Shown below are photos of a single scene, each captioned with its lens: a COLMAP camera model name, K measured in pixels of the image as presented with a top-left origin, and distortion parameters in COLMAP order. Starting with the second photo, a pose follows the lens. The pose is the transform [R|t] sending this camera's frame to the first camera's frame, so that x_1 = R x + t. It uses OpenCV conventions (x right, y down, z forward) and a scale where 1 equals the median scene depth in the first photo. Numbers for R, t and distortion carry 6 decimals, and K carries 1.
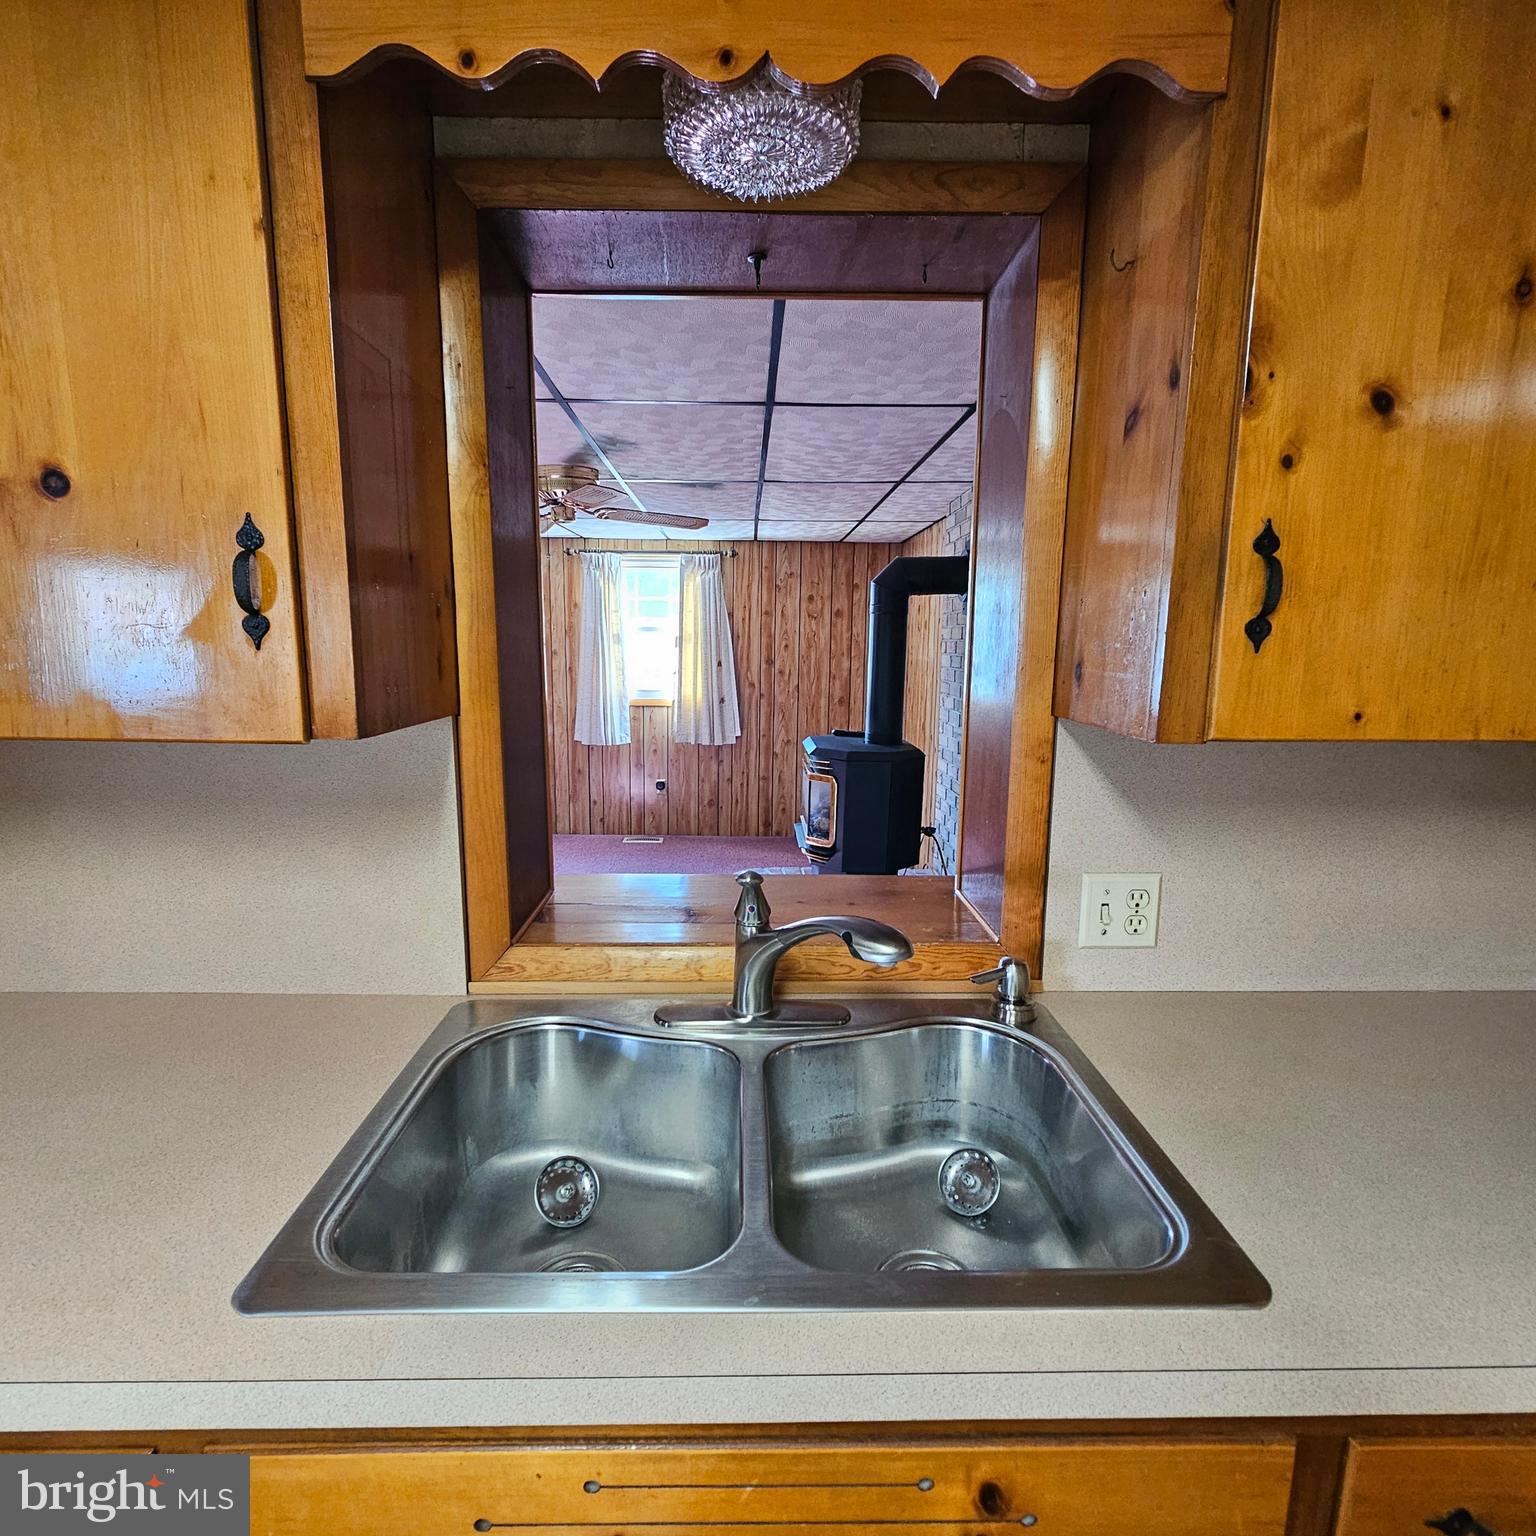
lens RADIAL K [[835.5, 0, 776.0], [0, 835.5, 772.7], [0, 0, 1]] dist [0.008777, -0.003323]
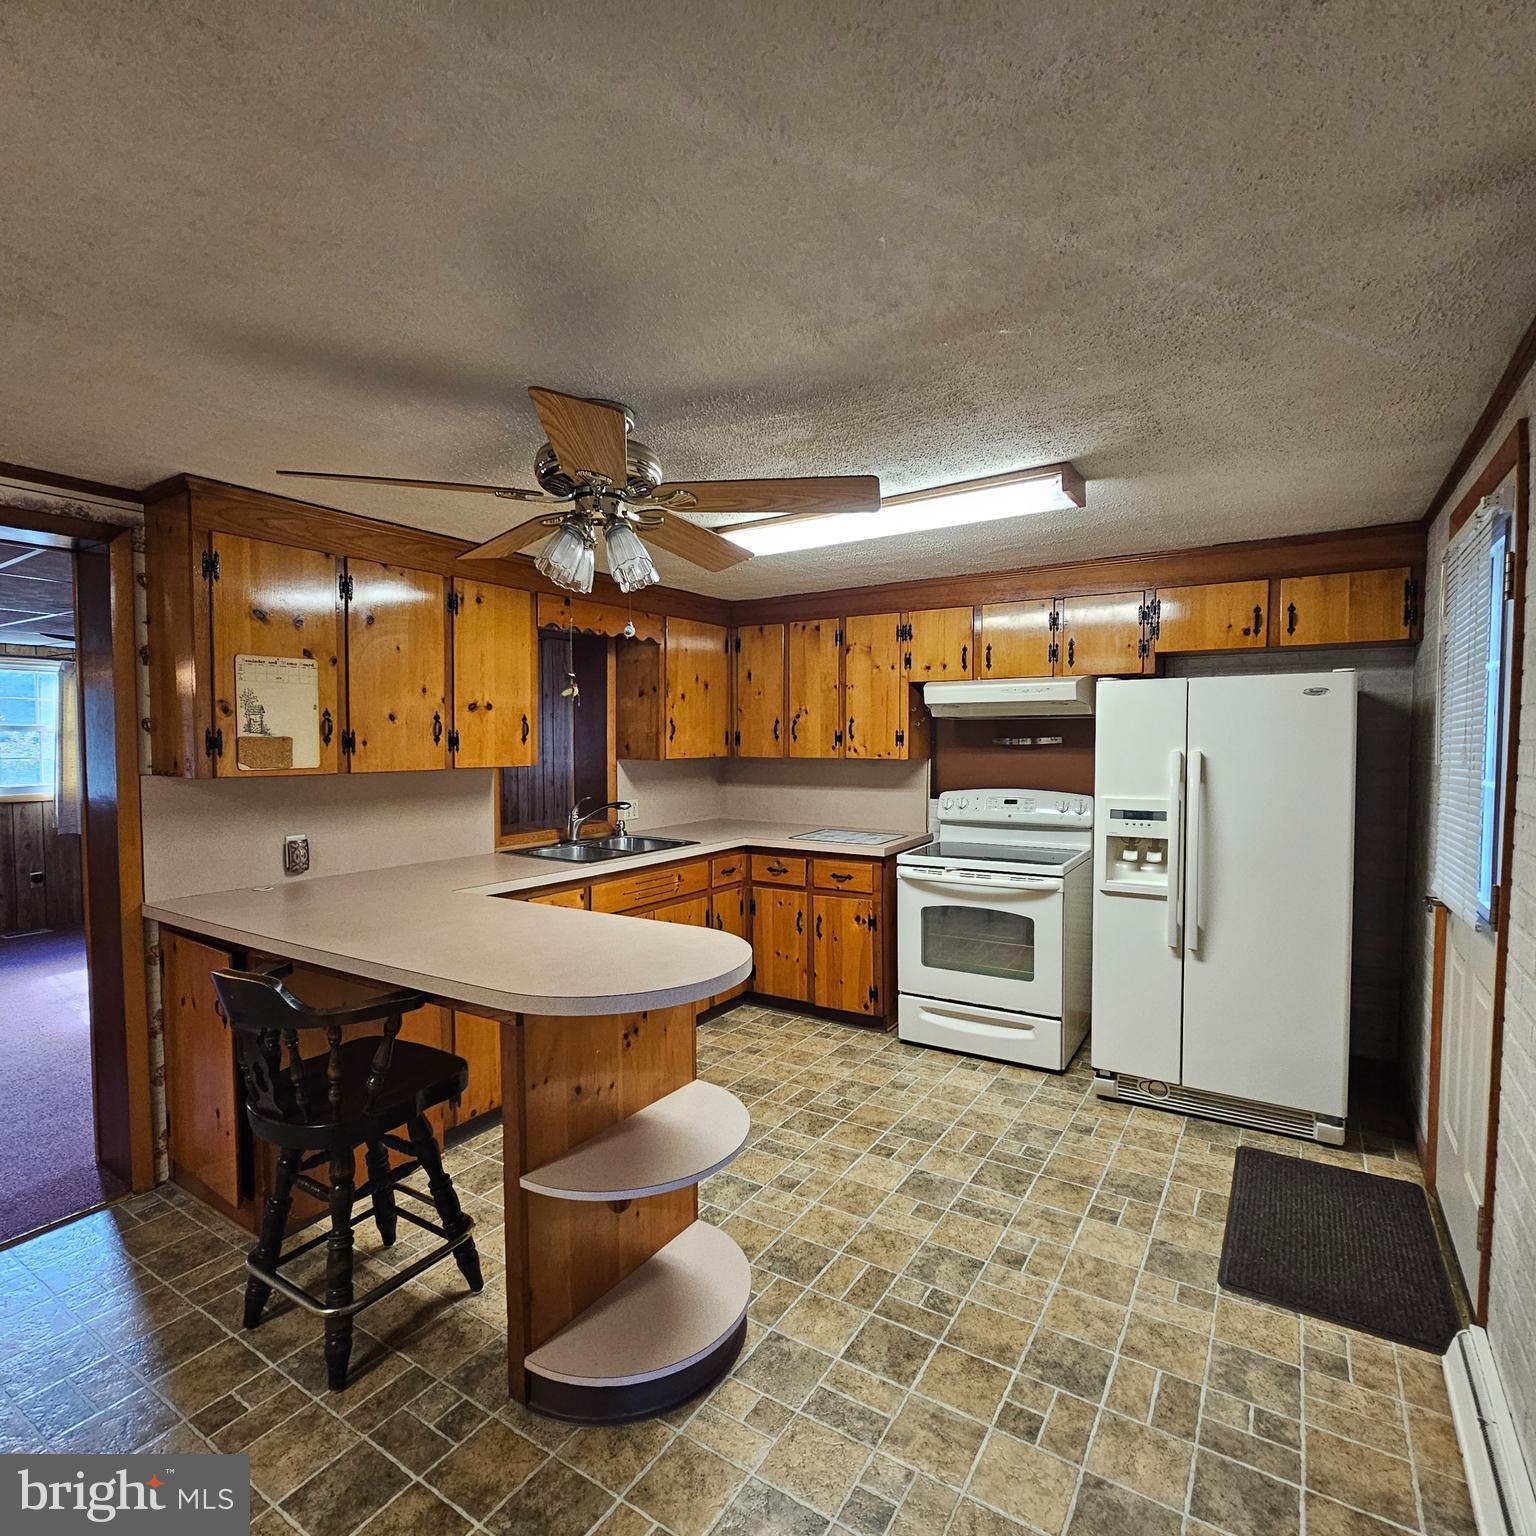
lens RADIAL K [[835.5, 0, 773.9], [0, 835.5, 770.8], [0, 0, 1]] dist [0.008777, -0.003323]
pose [[0.537110, -0.044276, 0.842349, -2.373659], [0.139889, 0.989468, -0.037190, 0.216352], [-0.831832, 0.137811, 0.537647, -1.571472]]
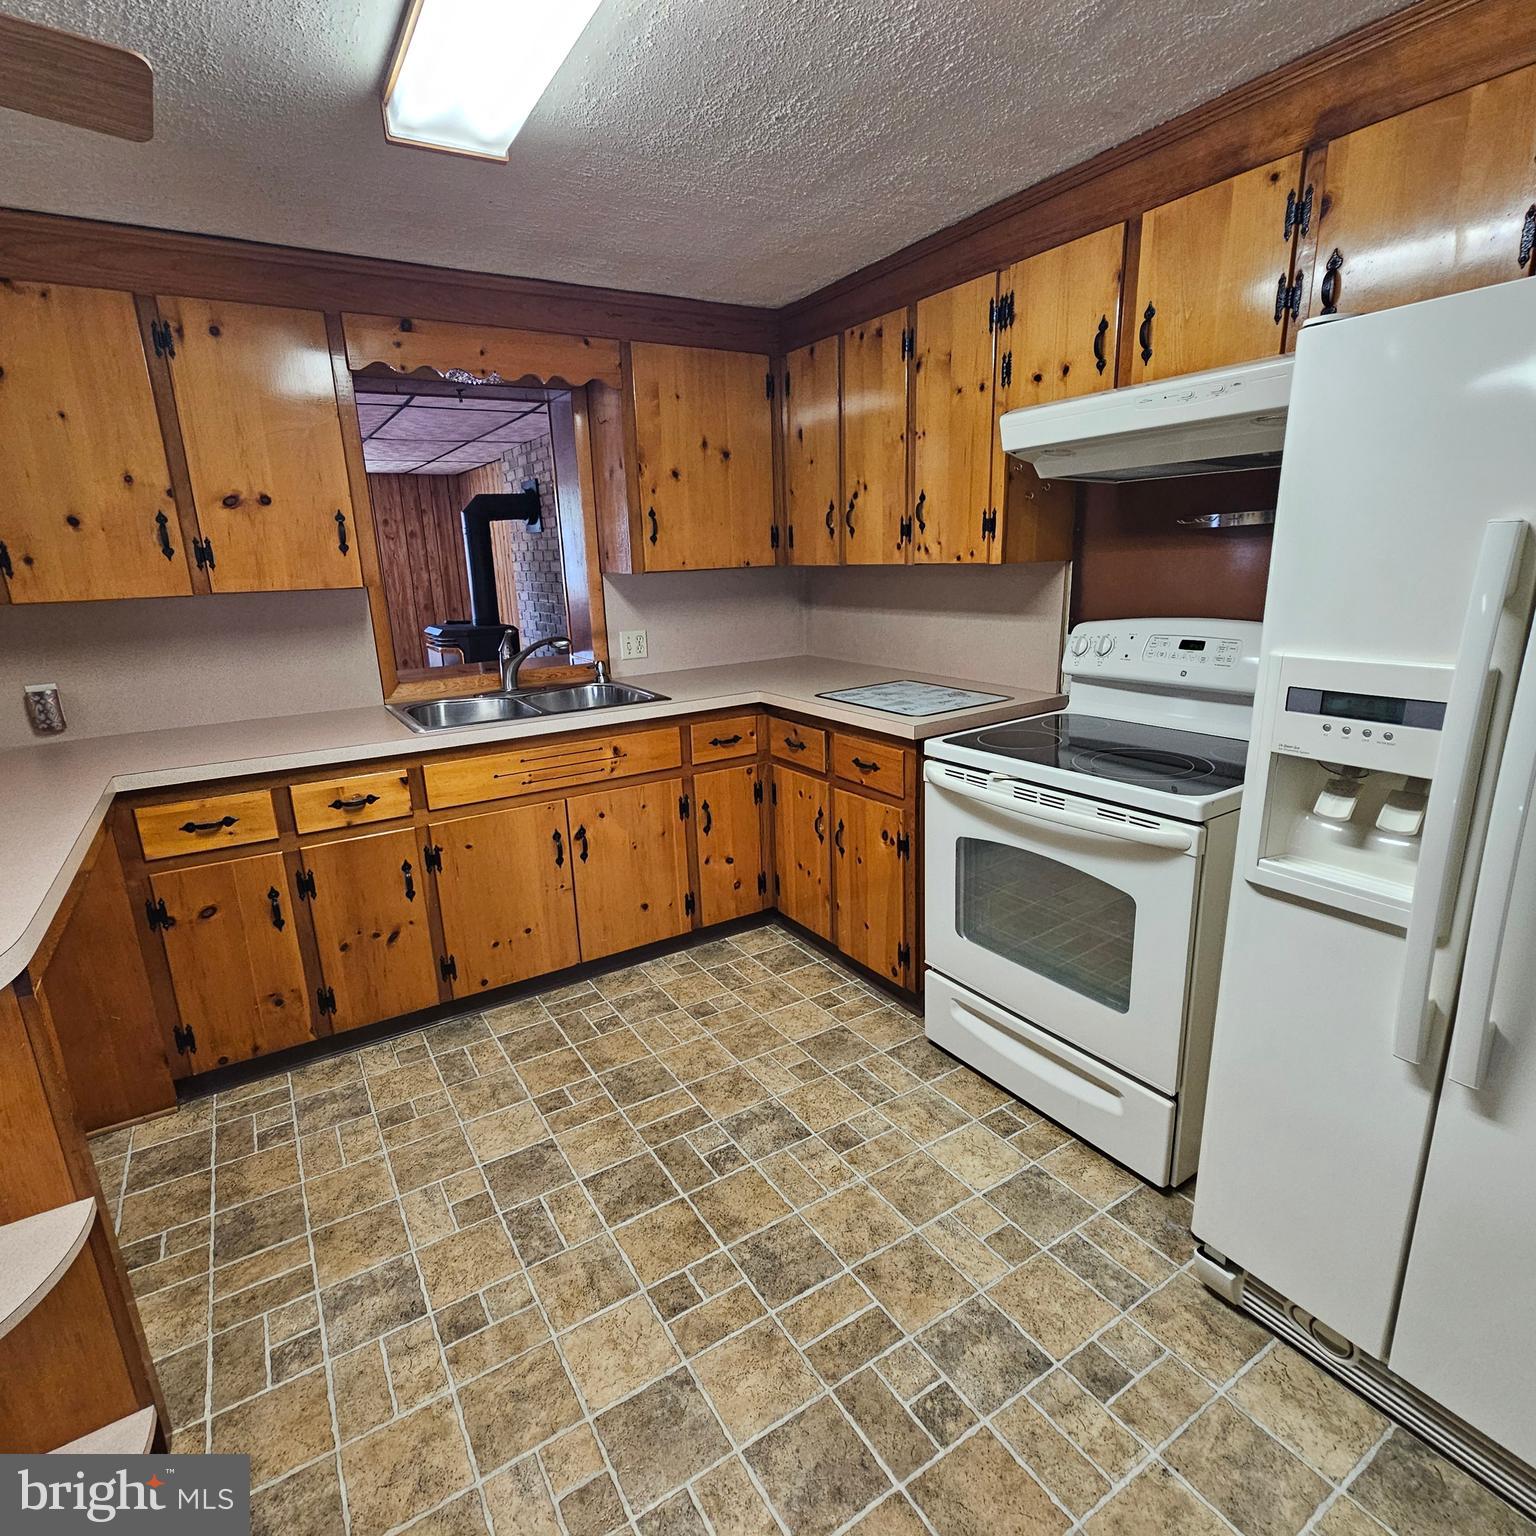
lens RADIAL K [[804.2, 0, 762.0], [0, 804.2, 779.2], [0, 0, 1]] dist [-0.003155, -0.000403]
pose [[0.860959, -0.173762, 0.478076, -0.567200], [0.117887, 0.982418, 0.144769, 0.266086], [-0.494825, -0.068281, 0.866306, -1.528569]]
